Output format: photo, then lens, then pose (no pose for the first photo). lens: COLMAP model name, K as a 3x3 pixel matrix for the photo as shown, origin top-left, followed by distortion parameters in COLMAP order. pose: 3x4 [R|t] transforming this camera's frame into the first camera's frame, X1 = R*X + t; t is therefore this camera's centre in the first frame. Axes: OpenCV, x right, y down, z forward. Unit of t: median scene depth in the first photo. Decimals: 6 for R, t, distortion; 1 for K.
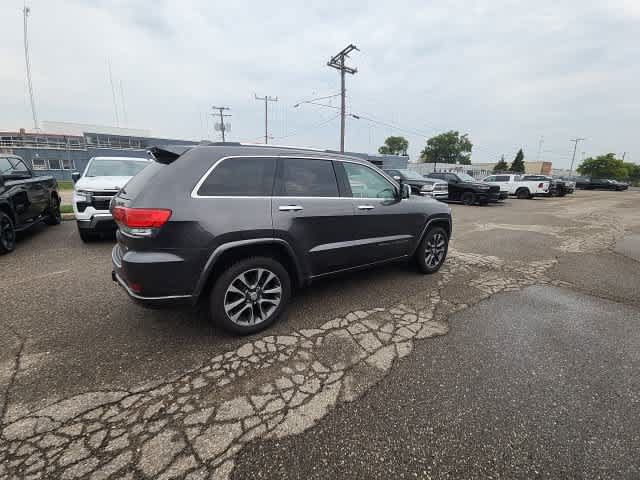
lens RADIAL K [[258.7, 0, 318.6], [0, 258.7, 242.0], [0, 0, 1]] dist [0.015120, -0.009646]
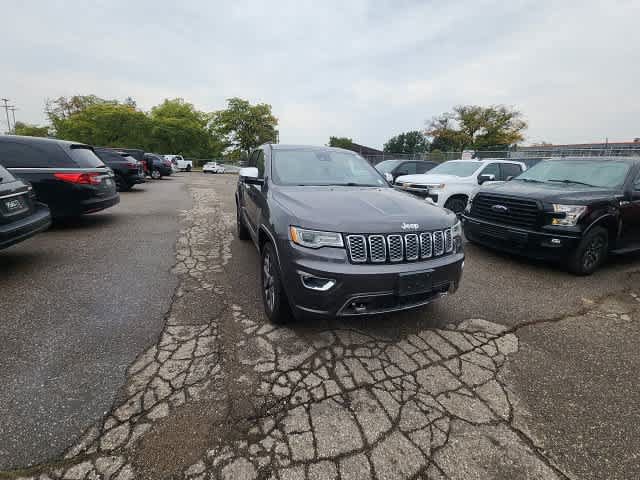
lens RADIAL K [[258.7, 0, 321.0], [0, 258.7, 238.3], [0, 0, 1]] dist [0.015120, -0.009646]
pose [[-0.223908, 0.232673, -0.946429, 1.483617], [-0.286727, 0.912383, 0.292138, -0.412962], [0.931479, 0.336779, -0.137576, 1.771224]]
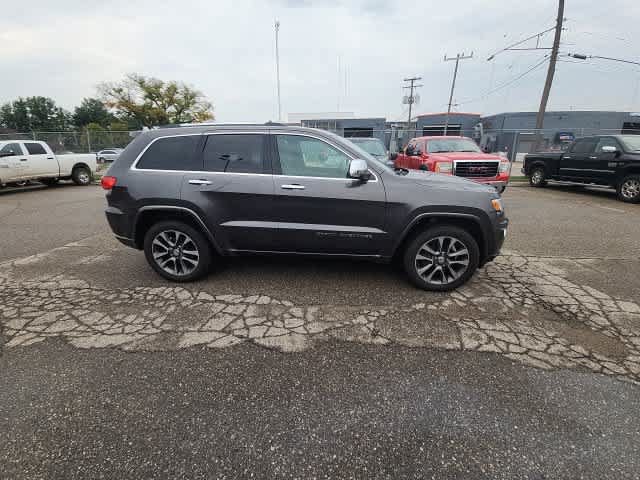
lens RADIAL K [[258.7, 0, 319.7], [0, 258.7, 239.1], [0, 0, 1]] dist [0.015120, -0.009646]
pose [[0.767478, 0.186491, -0.613350, 0.927671], [-0.138776, 0.982397, 0.125053, -0.094085], [0.625874, -0.010857, 0.779849, 0.421475]]
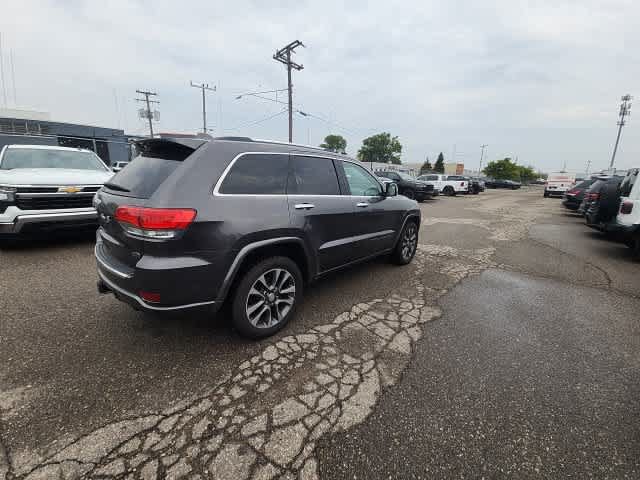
lens RADIAL K [[258.7, 0, 318.8], [0, 258.7, 243.4], [0, 0, 1]] dist [0.015120, -0.009646]
pose [[0.975108, -0.039263, 0.218226, -0.253913], [0.035507, 0.999147, 0.021106, -0.007100], [-0.218869, -0.012832, 0.975670, 0.012809]]
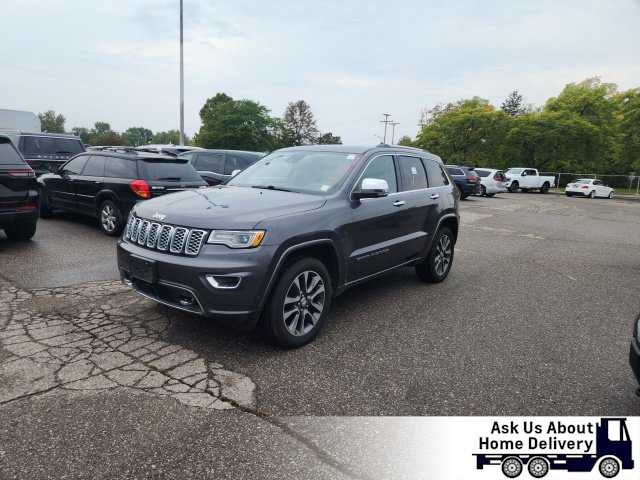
lens RADIAL K [[424.2, 0, 307.1], [0, 424.2, 235.0], [0, 0, 1]] dist [0.062310, -0.040749]
pose [[-0.958153, -0.014897, -0.285869, 0.656474], [-0.128888, 0.914143, 0.384357, -0.797432], [0.255600, 0.405118, -0.877809, 3.150707]]
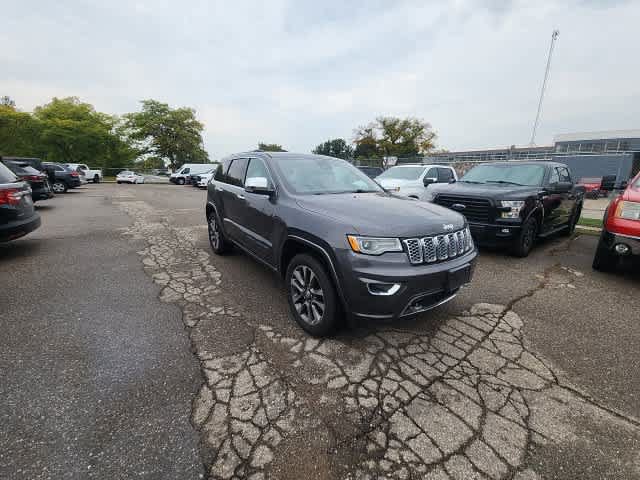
lens RADIAL K [[258.7, 0, 320.5], [0, 258.7, 238.1], [0, 0, 1]] dist [0.015120, -0.009646]
pose [[0.032420, 0.217806, -0.975453, 1.512503], [-0.267943, 0.942136, 0.201462, -0.323631], [0.962889, 0.254835, 0.088904, 1.441935]]
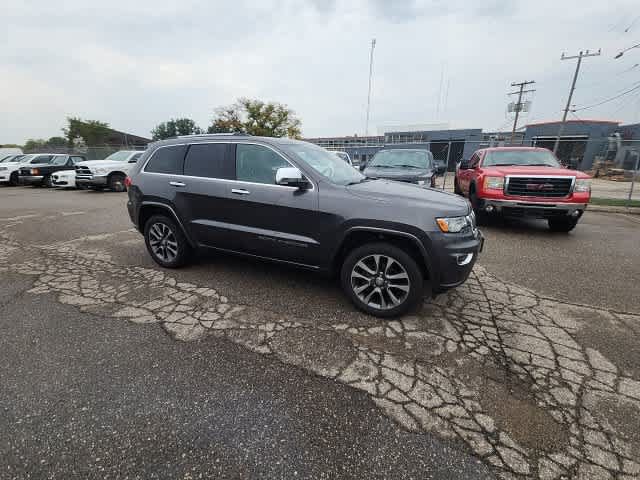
lens RADIAL K [[258.7, 0, 320.6], [0, 258.7, 239.1], [0, 0, 1]] dist [0.015120, -0.009646]
pose [[0.522651, 0.227966, -0.821504, 1.292565], [-0.208856, 0.968462, 0.135870, -0.176339], [0.826569, 0.100563, 0.553779, 0.832015]]
